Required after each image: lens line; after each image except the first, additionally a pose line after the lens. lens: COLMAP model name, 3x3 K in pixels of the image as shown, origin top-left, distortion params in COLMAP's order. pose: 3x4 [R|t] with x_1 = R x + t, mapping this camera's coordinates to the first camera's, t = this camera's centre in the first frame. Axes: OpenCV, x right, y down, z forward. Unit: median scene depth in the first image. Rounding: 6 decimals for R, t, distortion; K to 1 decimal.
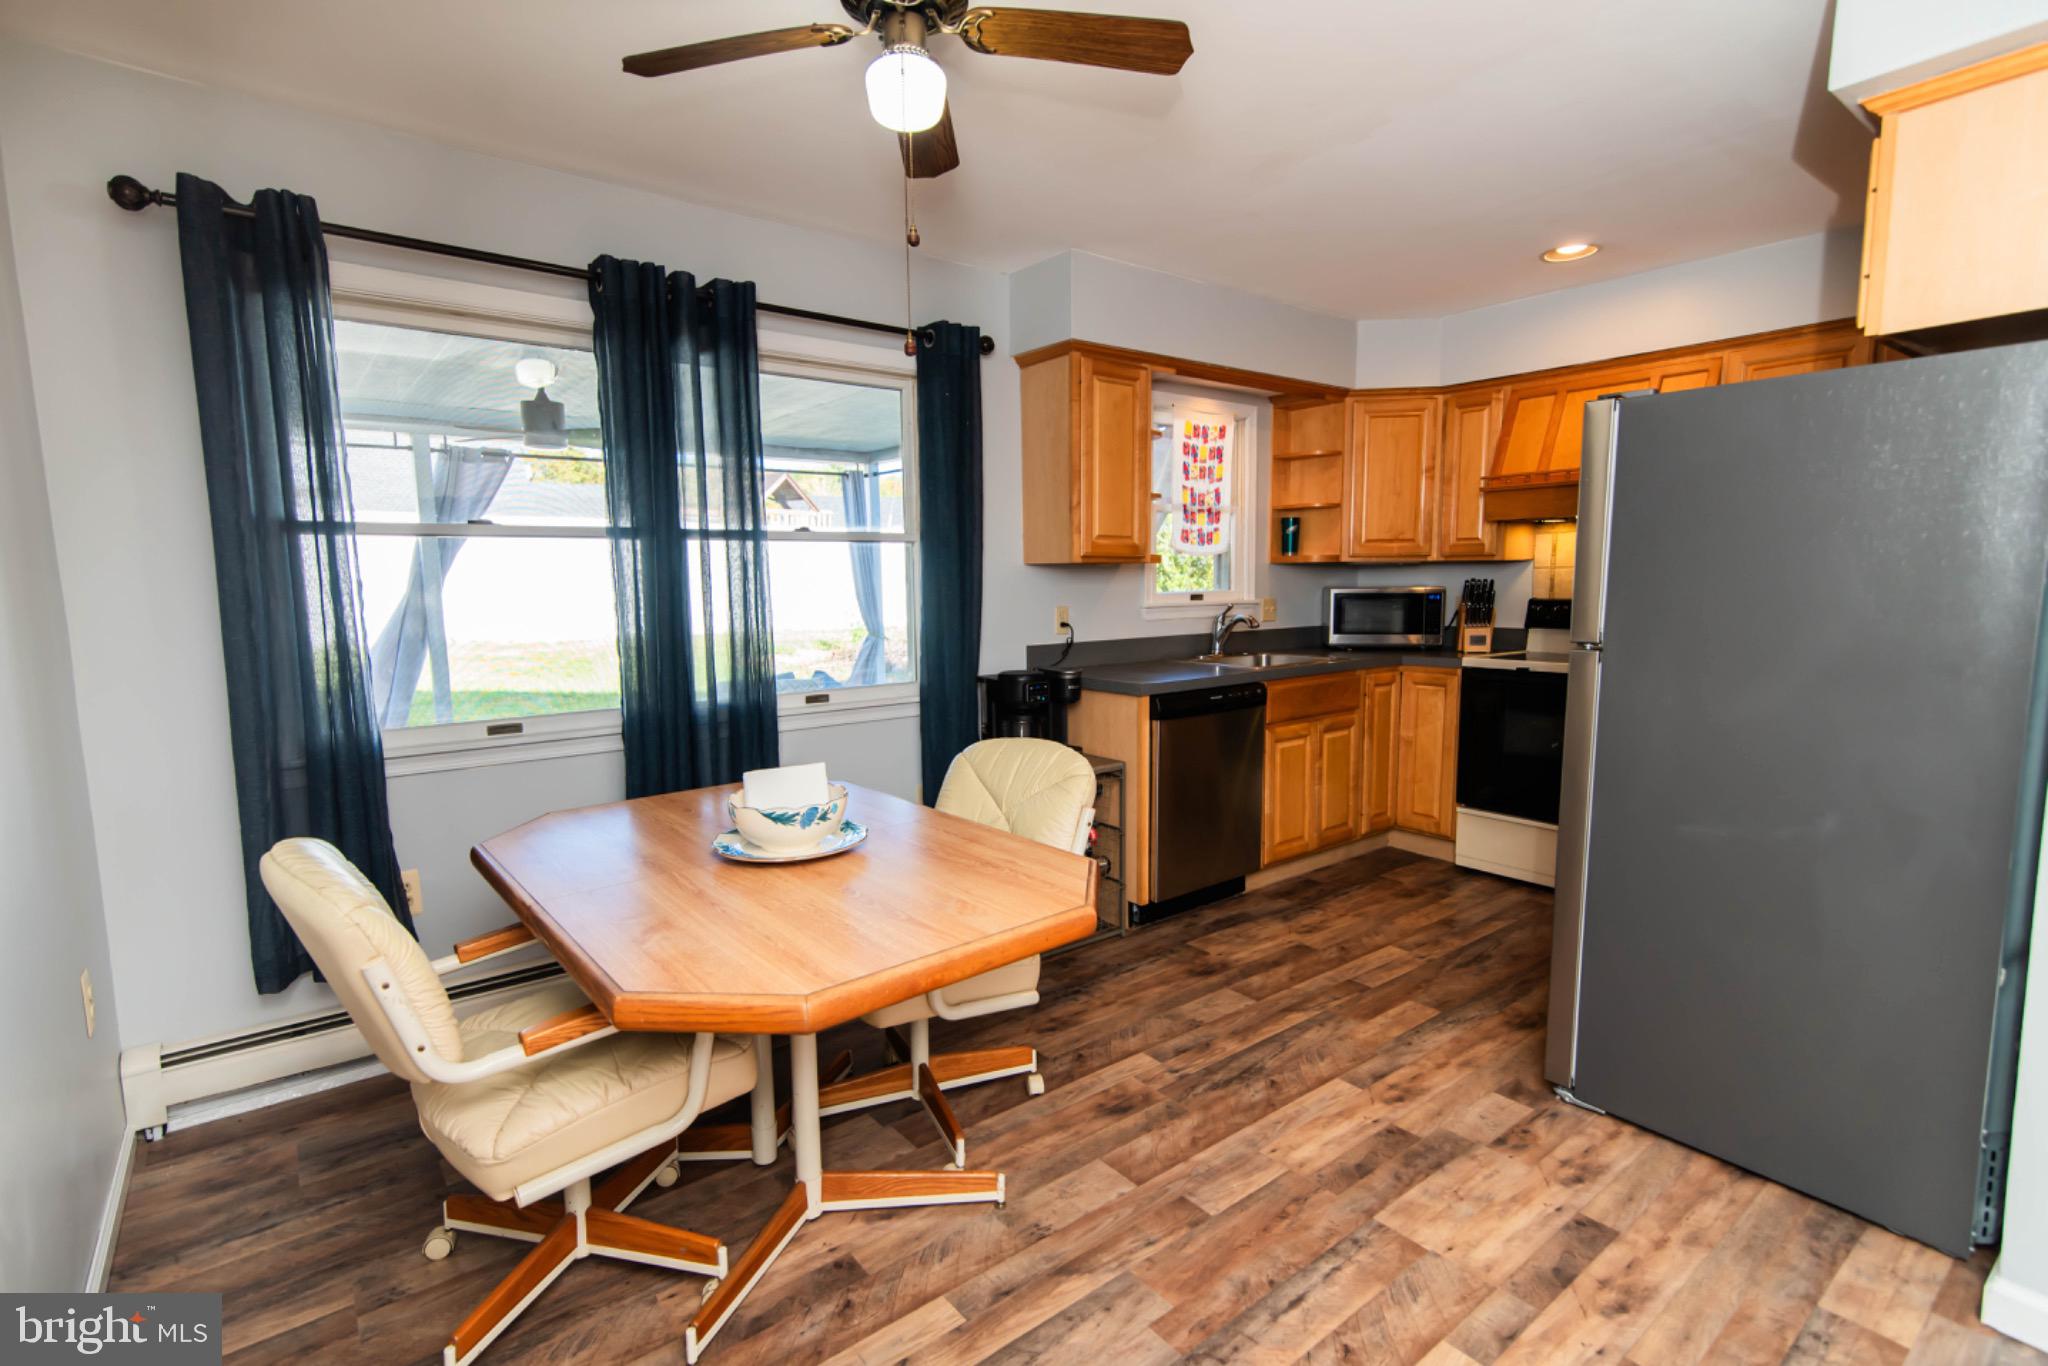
lens RADIAL K [[947.0, 0, 1018.2], [0, 947.0, 699.8], [0, 0, 1]] dist [0.000115, 0.000116]
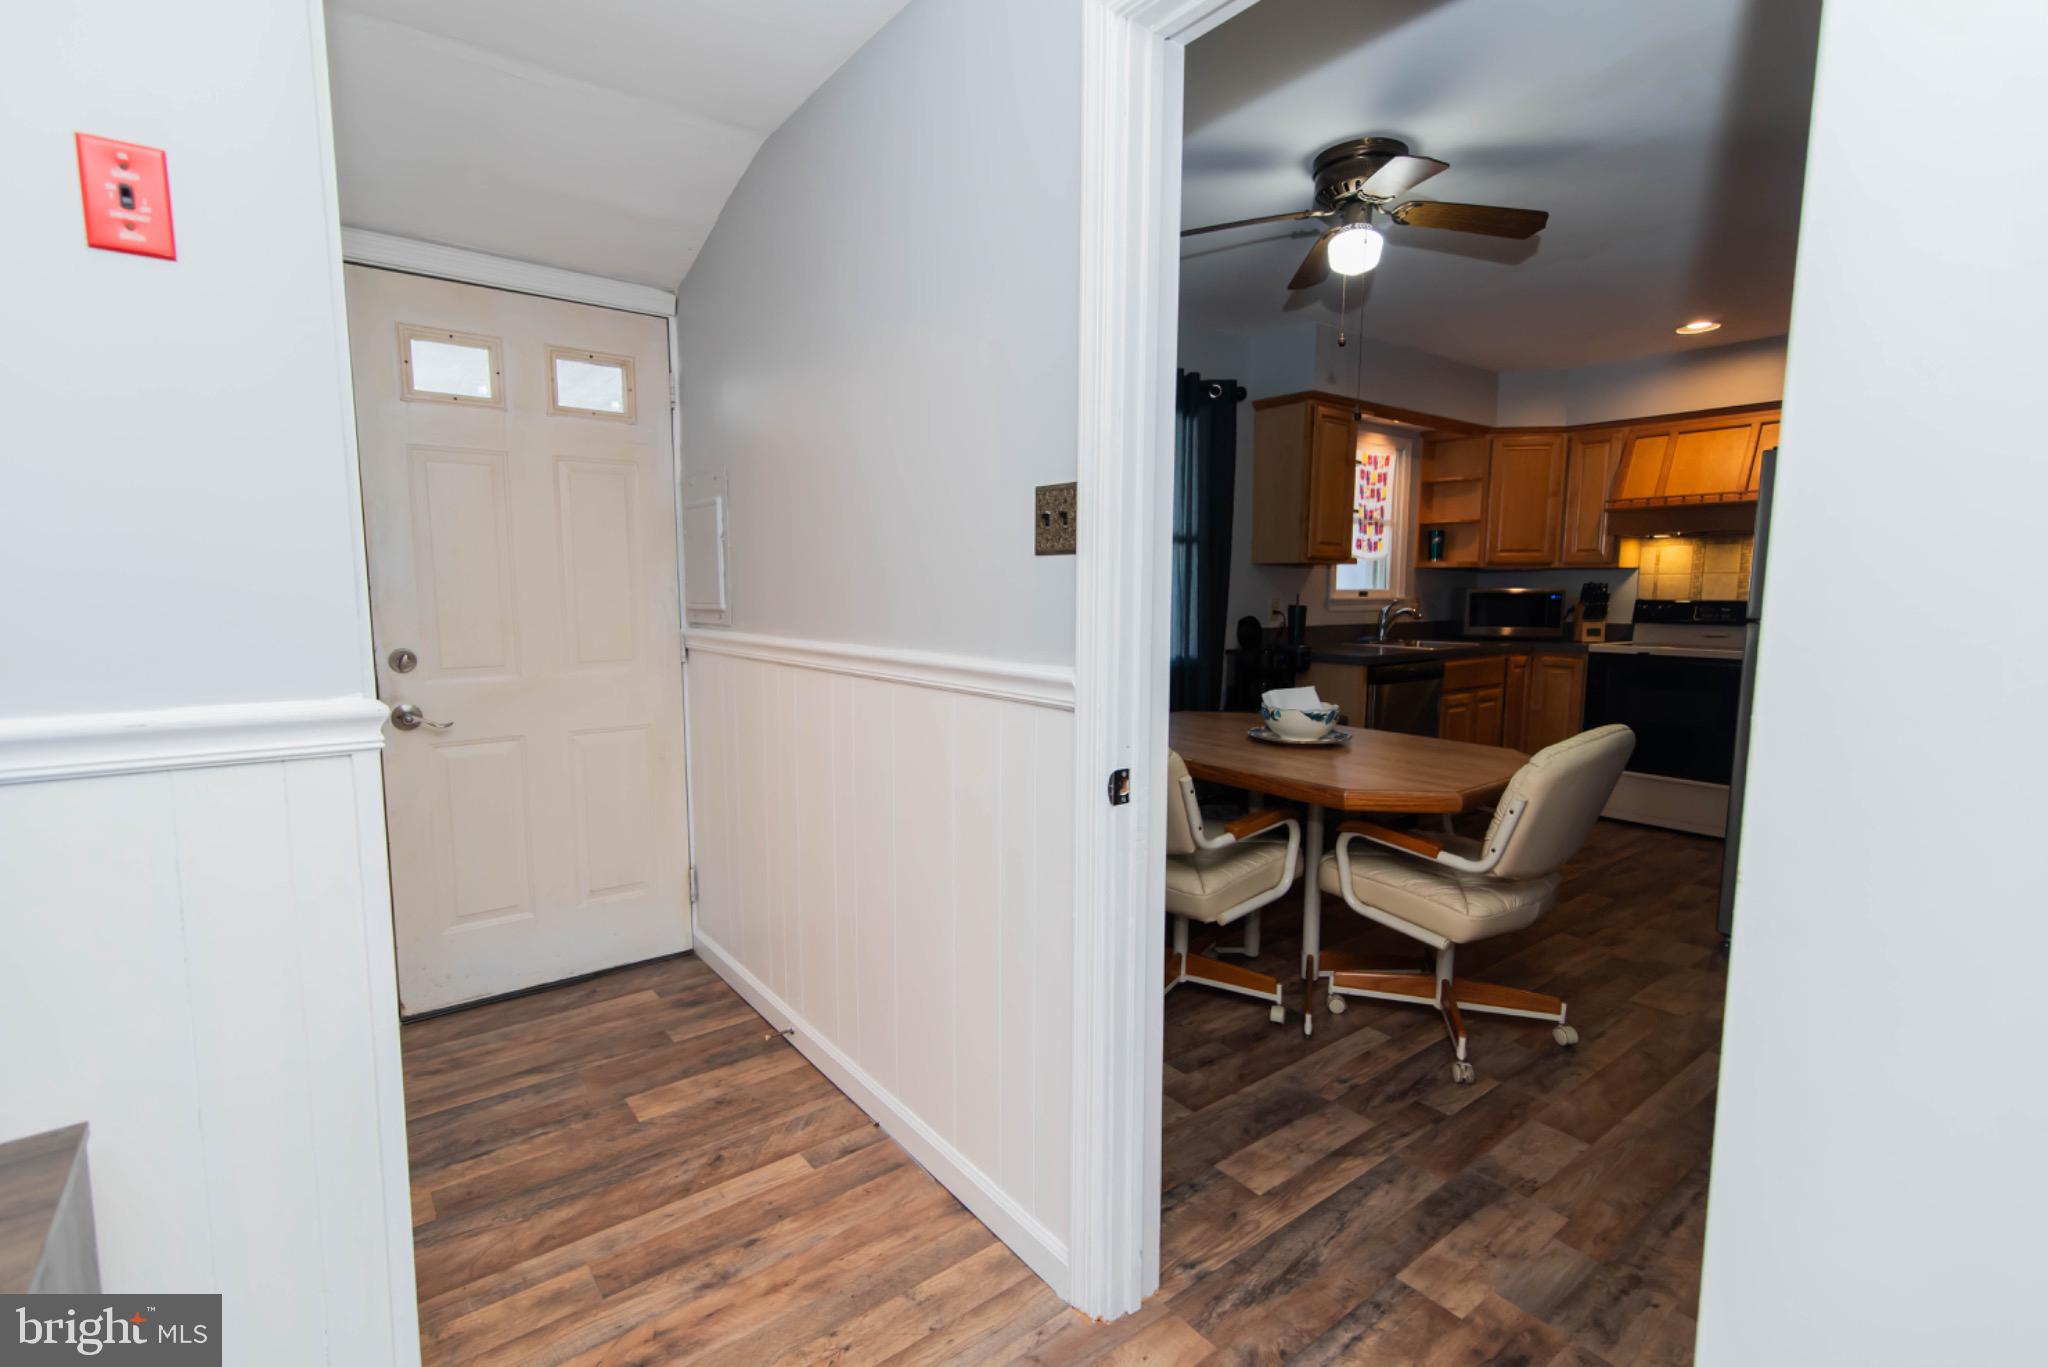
lens RADIAL K [[947.0, 0, 1016.3], [0, 947.0, 674.9], [0, 0, 1]] dist [0.000115, 0.000116]
pose [[0.999890, 0.010398, 0.010611, -0.276976], [-0.009981, 0.999202, -0.038662, 0.047842], [-0.011005, 0.038552, 0.999196, -0.212934]]
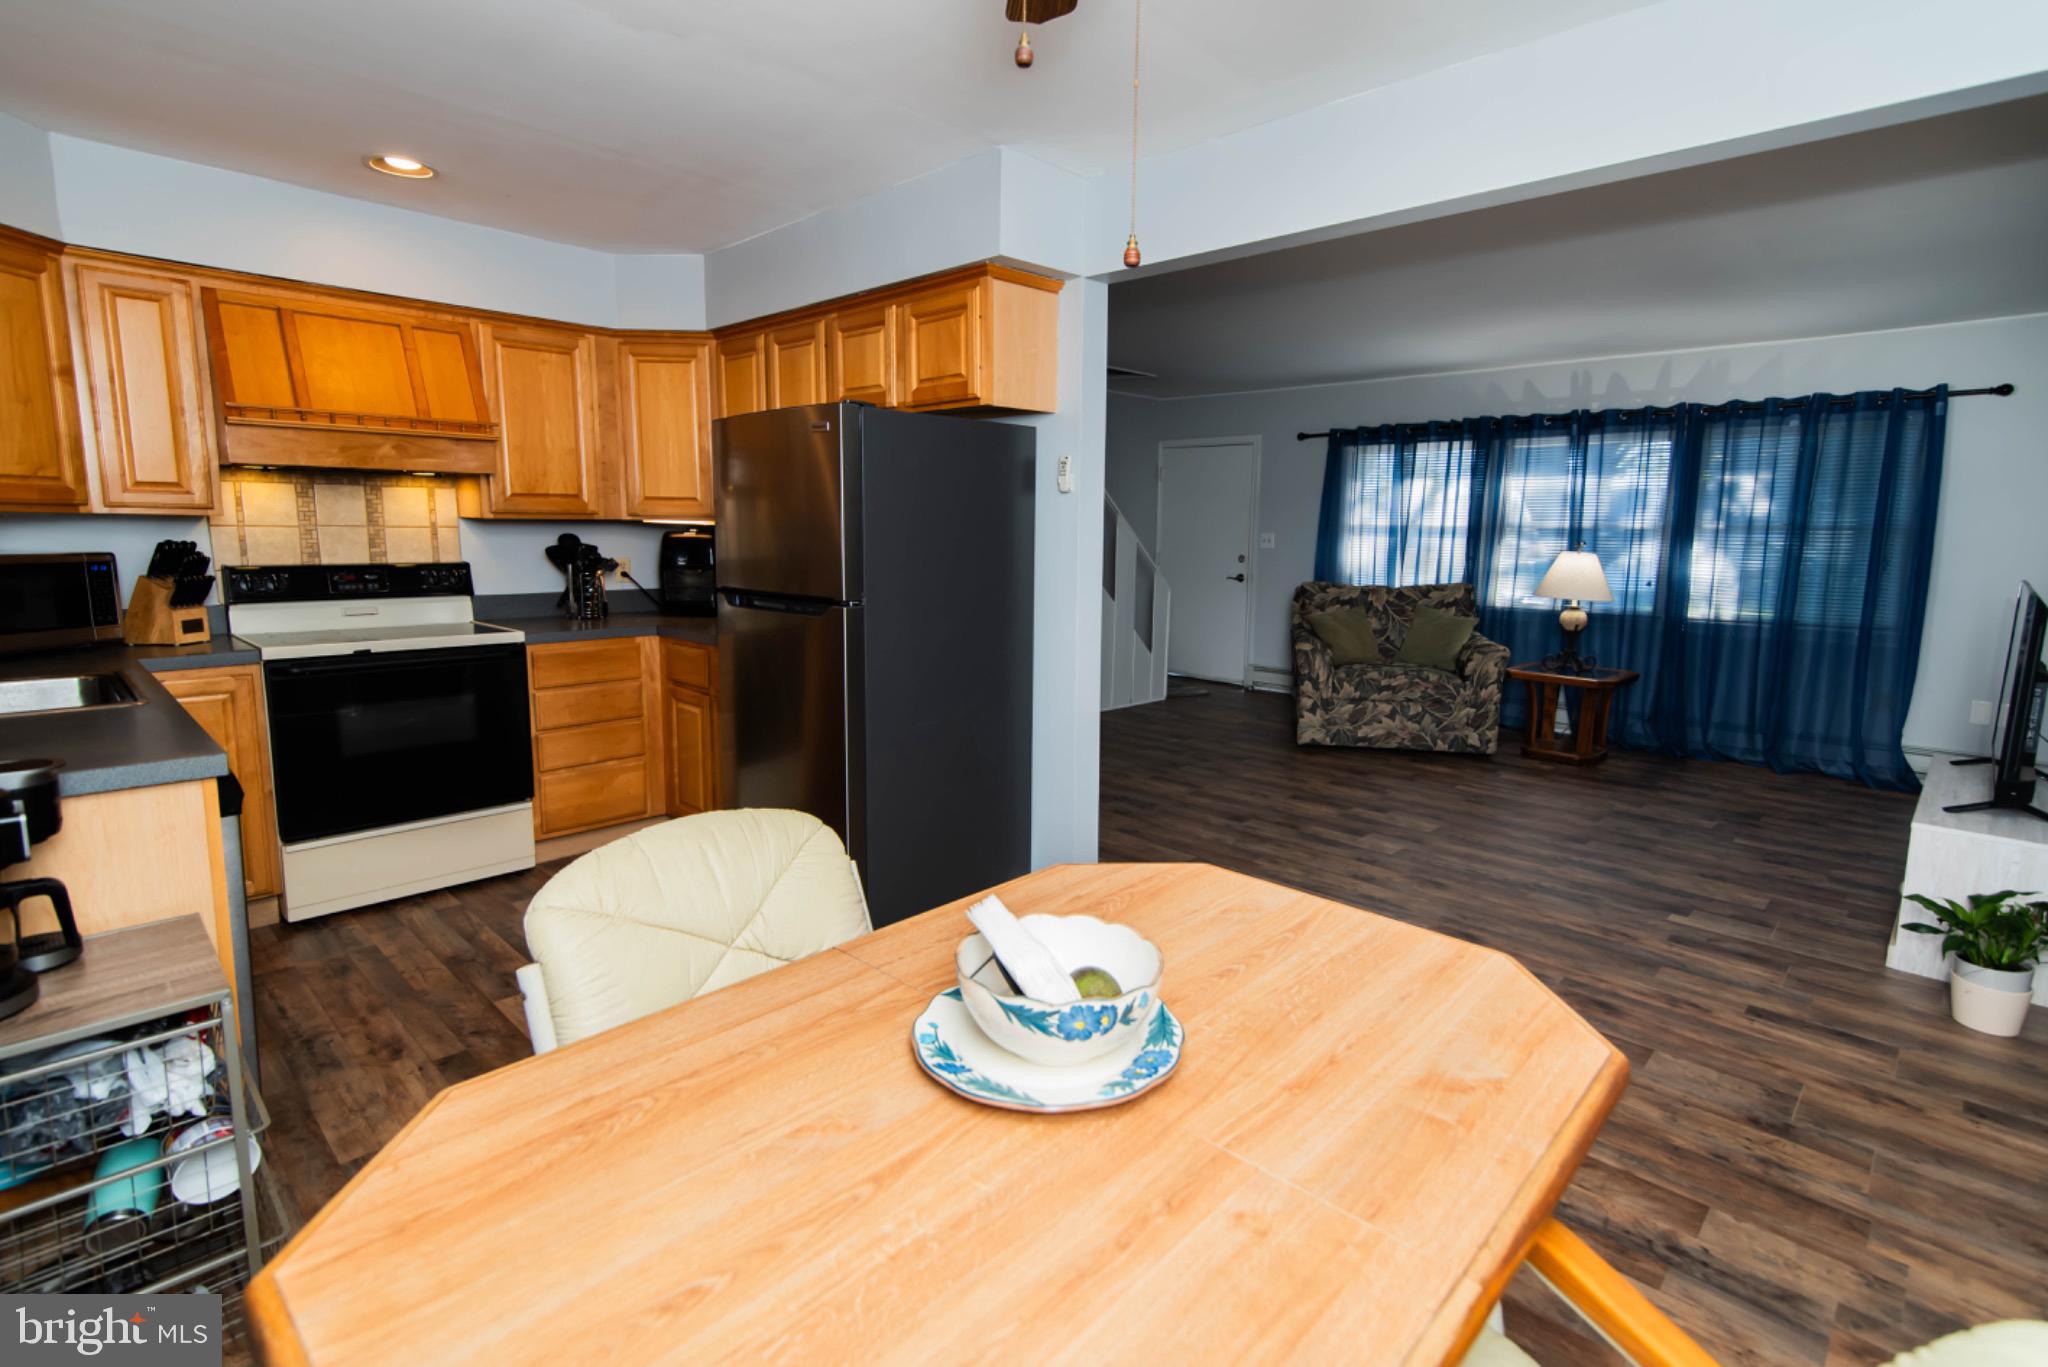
lens RADIAL K [[996.4, 0, 1027.6], [0, 996.4, 679.1], [0, 0, 1]] dist [0.001857, -0.000346]
pose [[-0.153454, -0.139768, 0.978221, -0.369152], [0.114445, 0.980771, 0.158085, -0.072184], [-0.981506, 0.136211, -0.134507, 0.501321]]
